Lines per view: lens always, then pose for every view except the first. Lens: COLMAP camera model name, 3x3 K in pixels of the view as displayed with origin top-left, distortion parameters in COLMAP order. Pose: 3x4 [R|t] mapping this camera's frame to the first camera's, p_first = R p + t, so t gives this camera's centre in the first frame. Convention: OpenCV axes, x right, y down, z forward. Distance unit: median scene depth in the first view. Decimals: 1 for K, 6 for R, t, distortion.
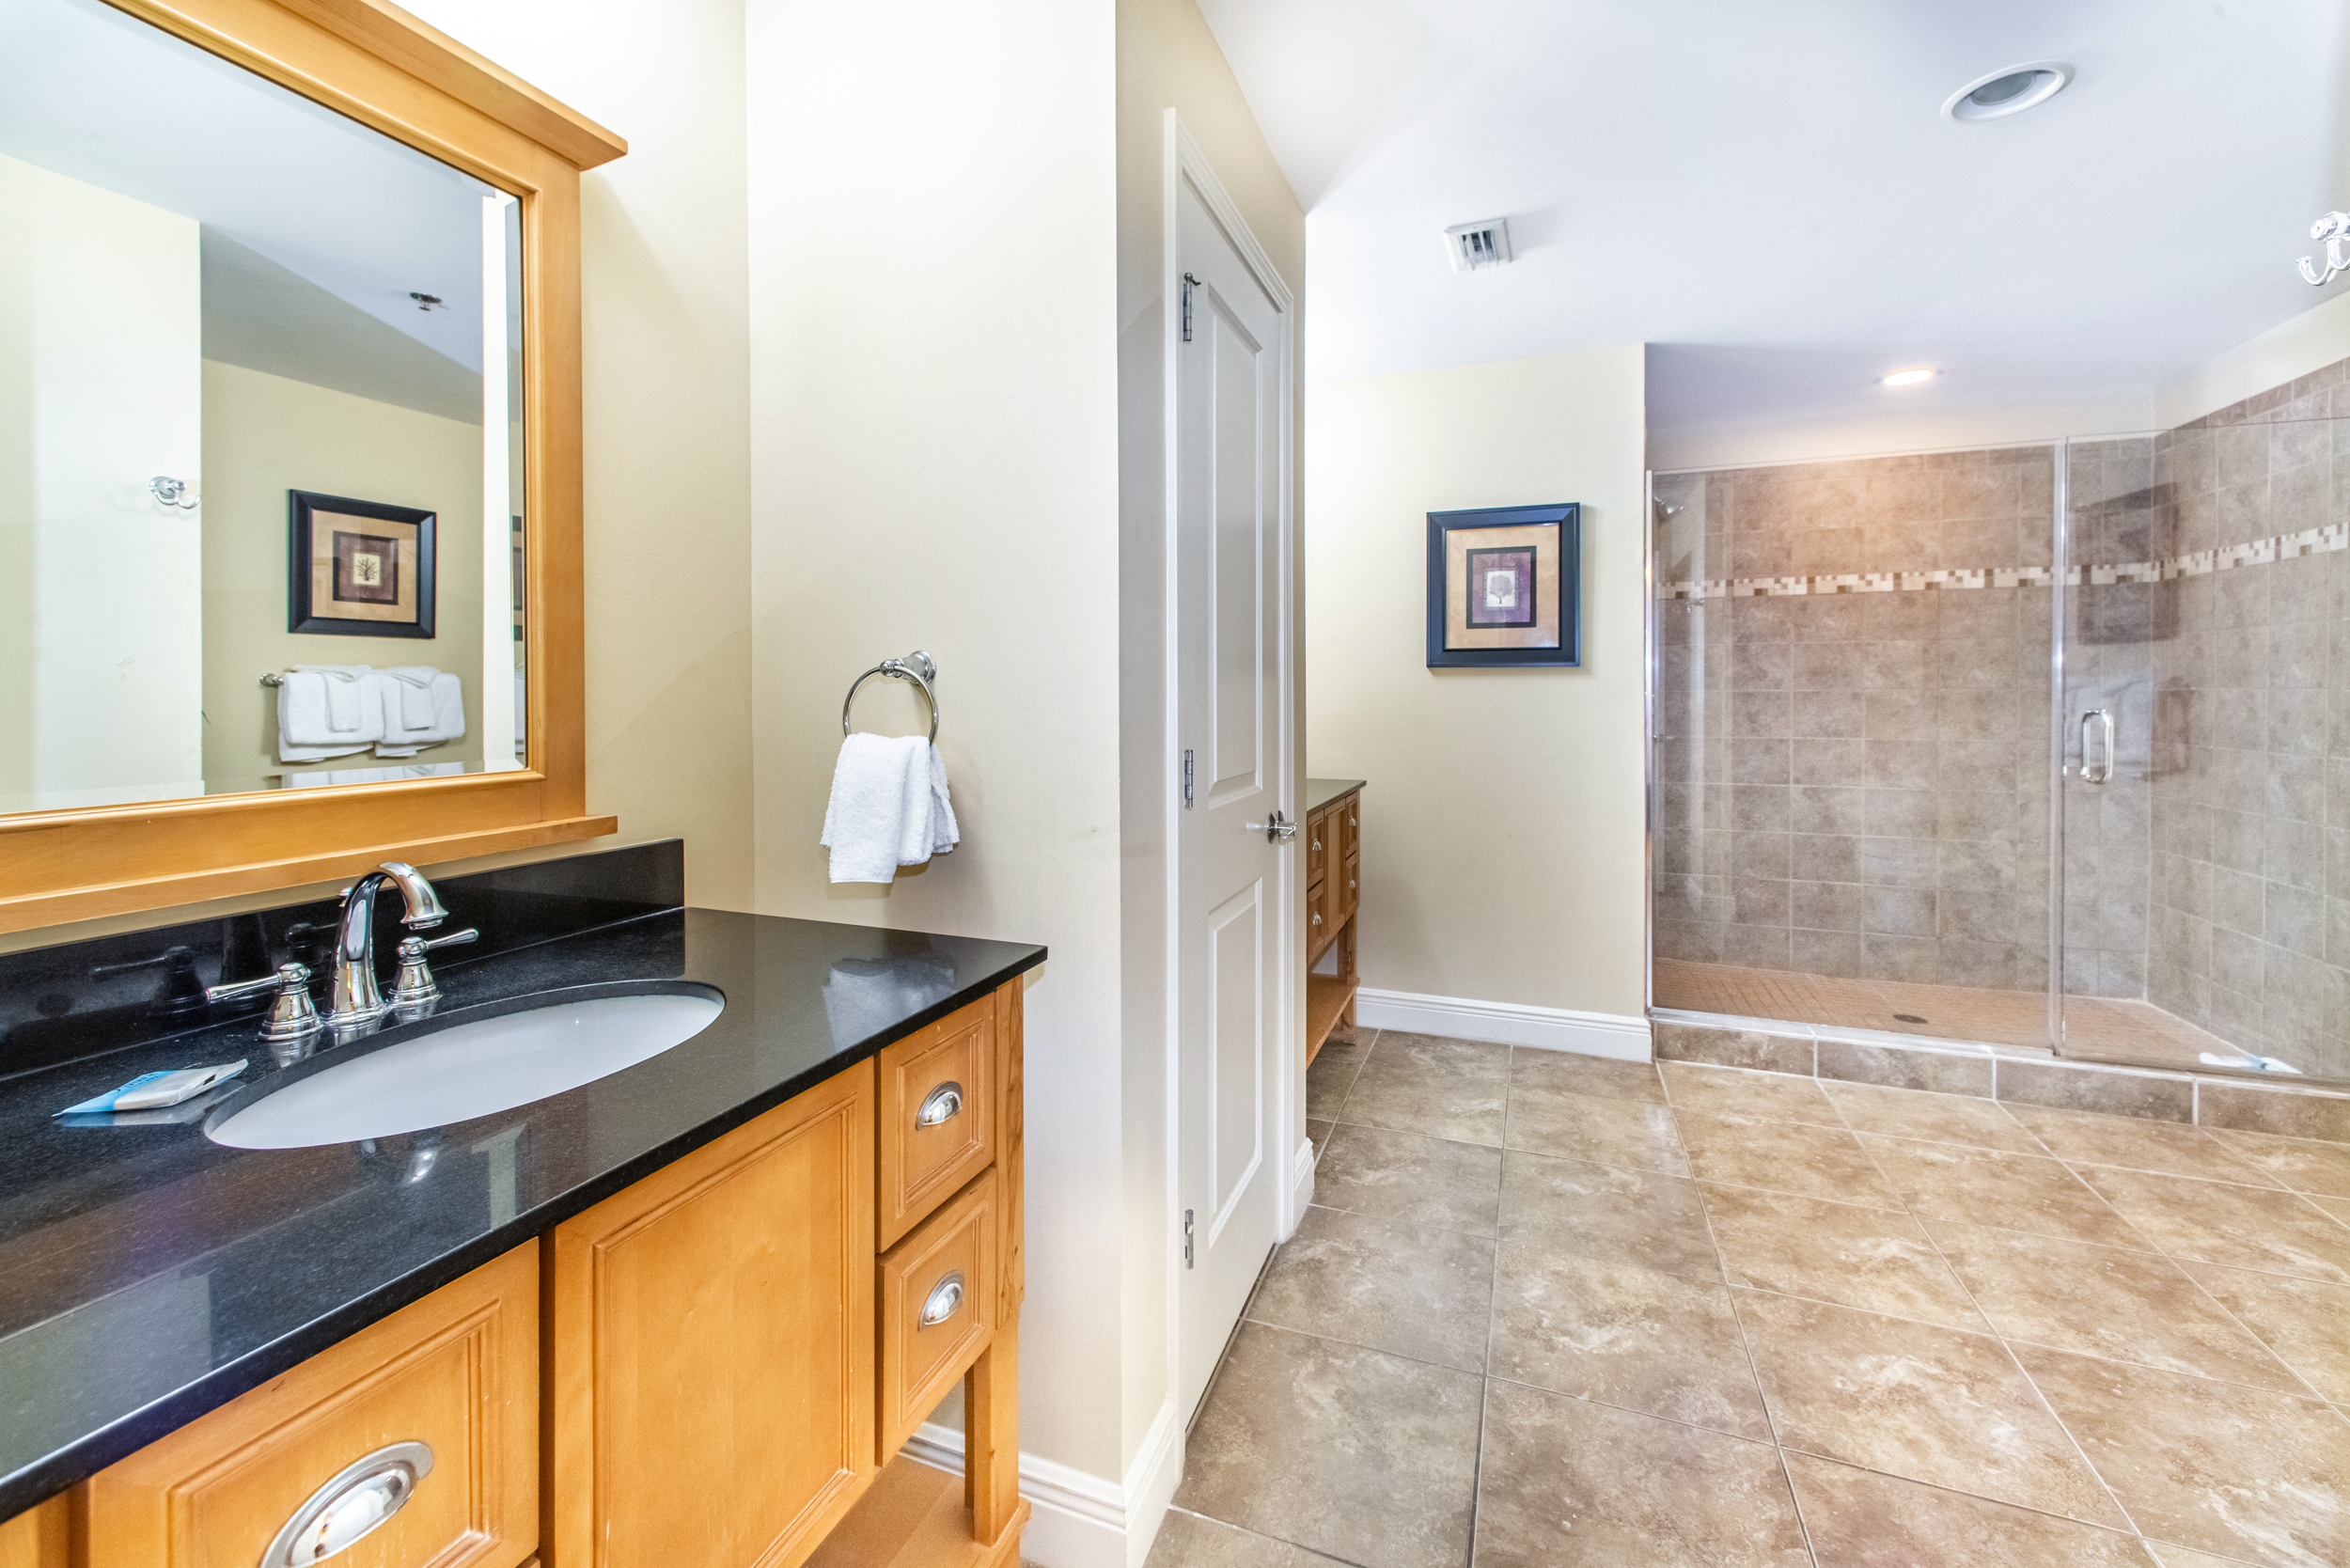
lens RADIAL K [[950.6, 0, 1175.1], [0, 950.6, 696.1], [0, 0, 1]] dist [0.000144, 0.000061]
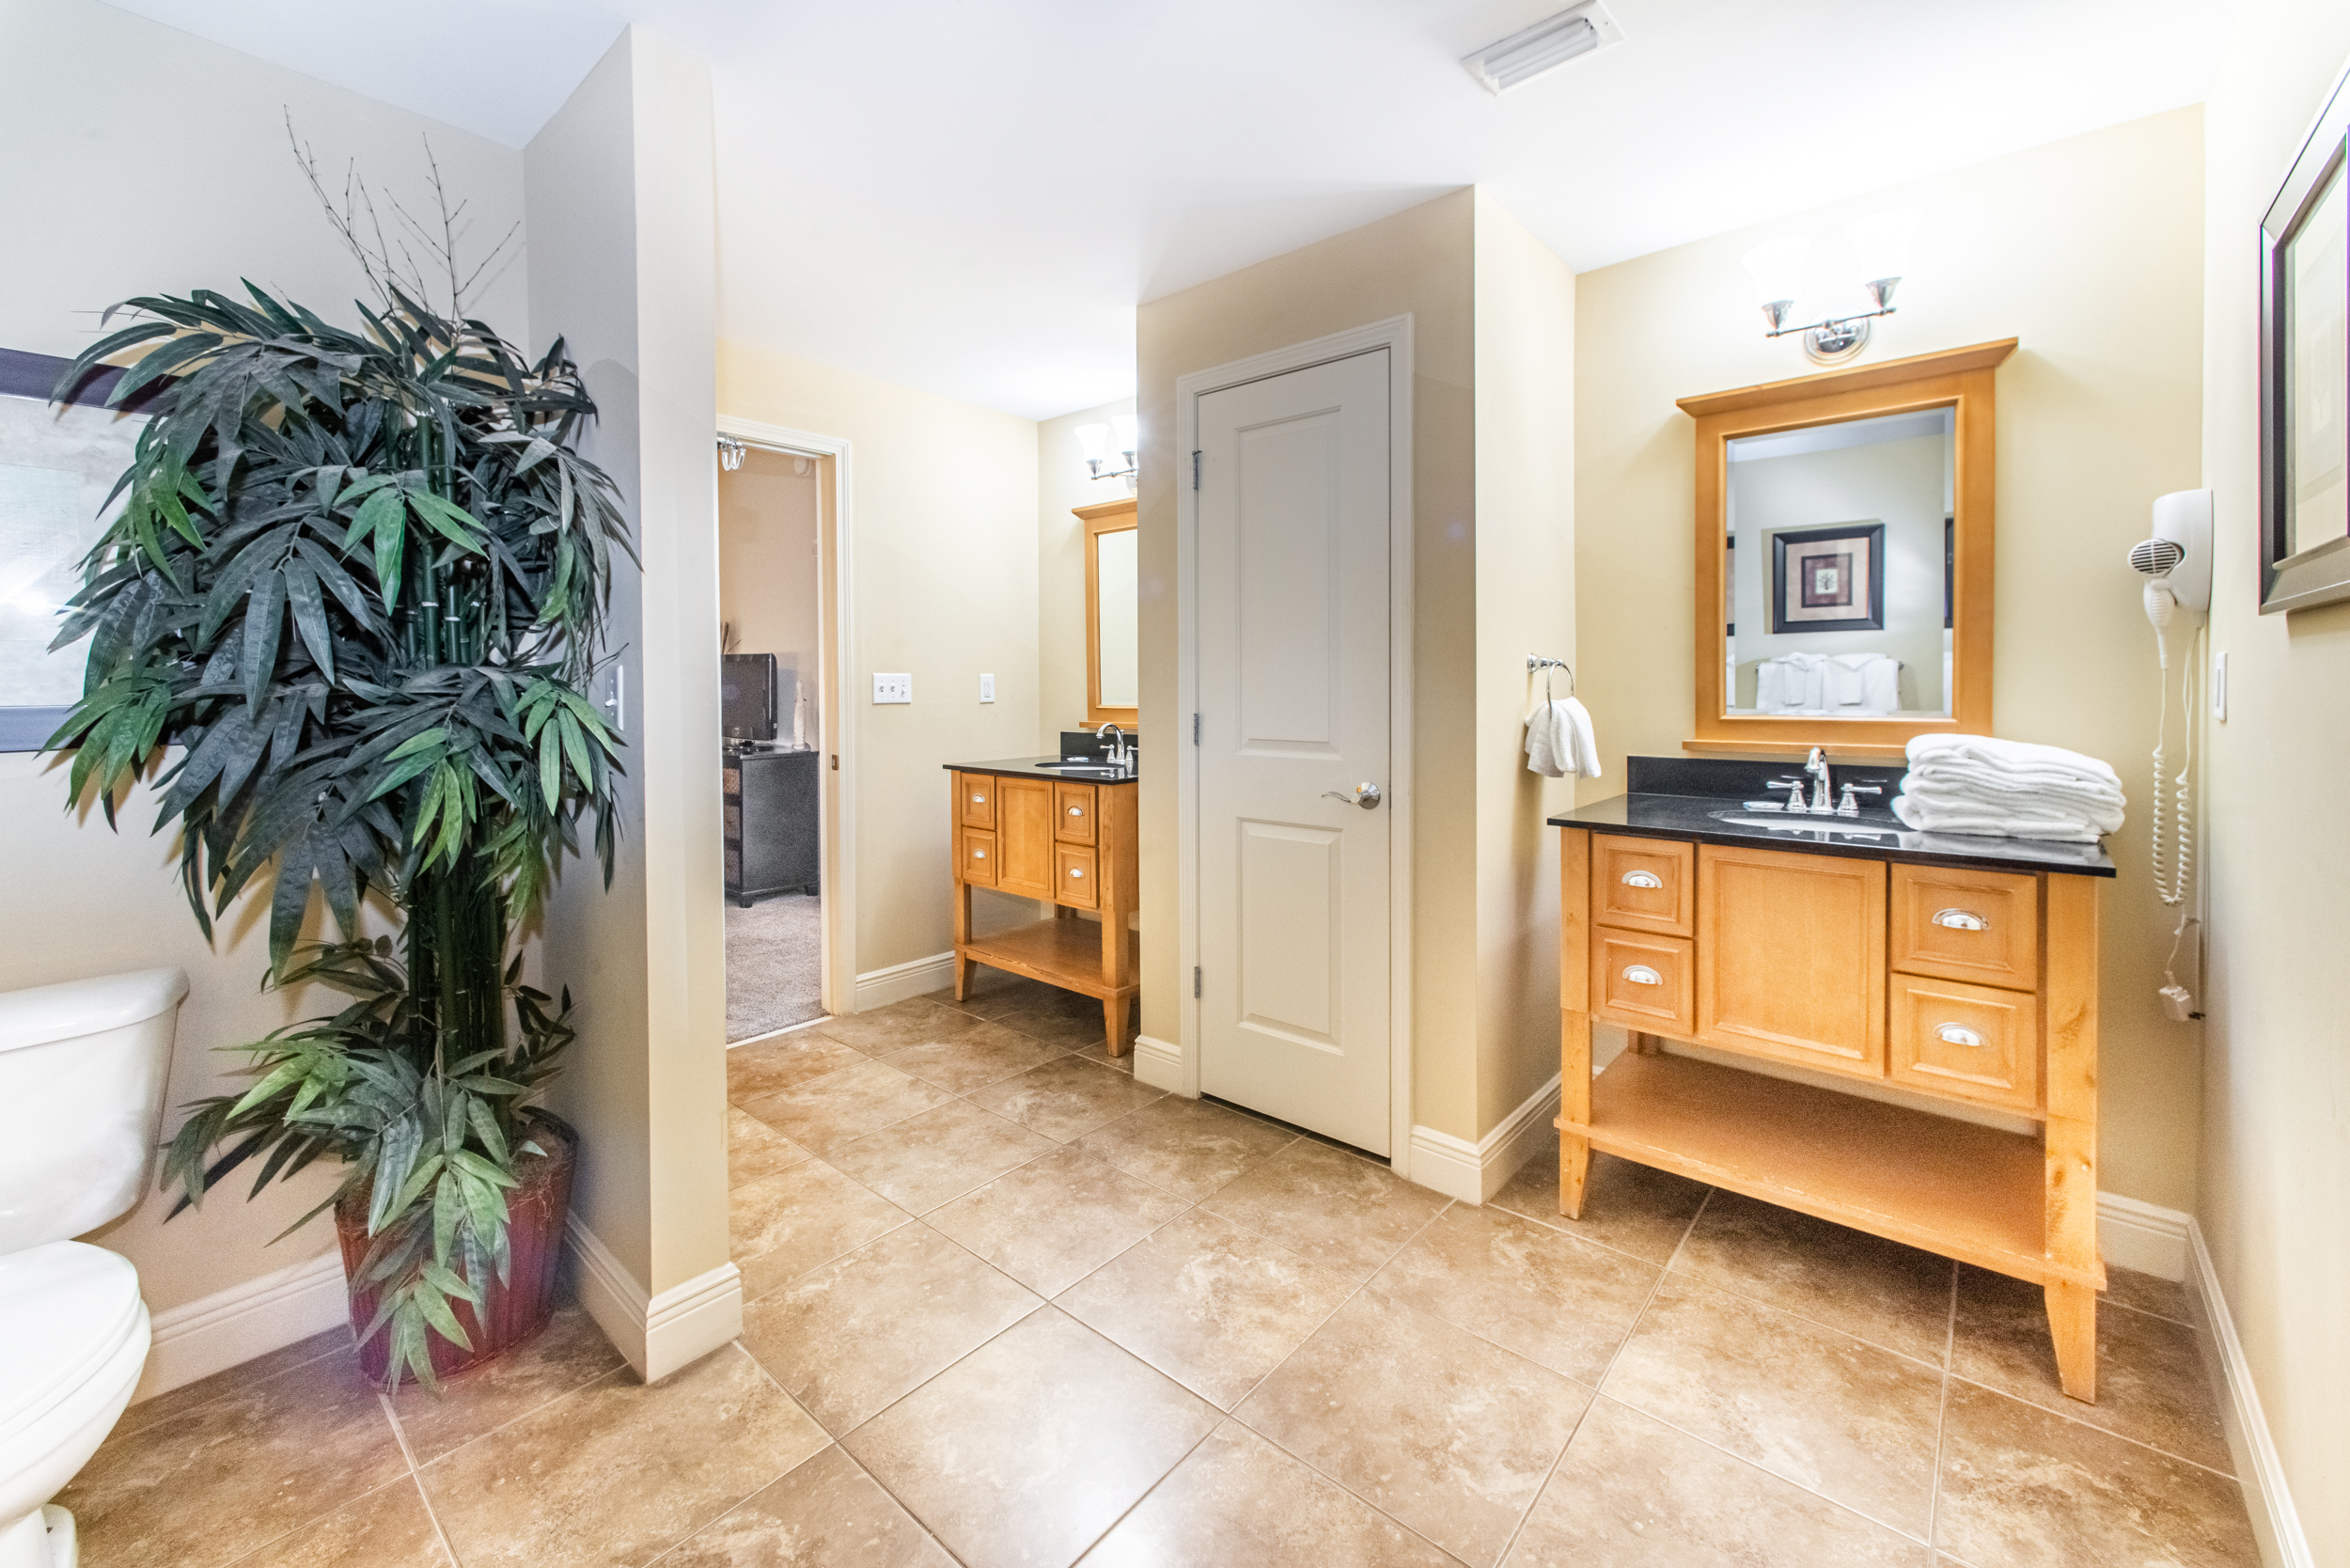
lens RADIAL K [[950.6, 0, 1175.1], [0, 950.6, 696.1], [0, 0, 1]] dist [0.000144, 0.000061]
pose [[-0.343928, 0.018851, -0.938807, 1.016539], [0.003948, 0.999819, 0.018630, -0.006406], [0.938988, 0.002701, -0.343940, 0.933989]]
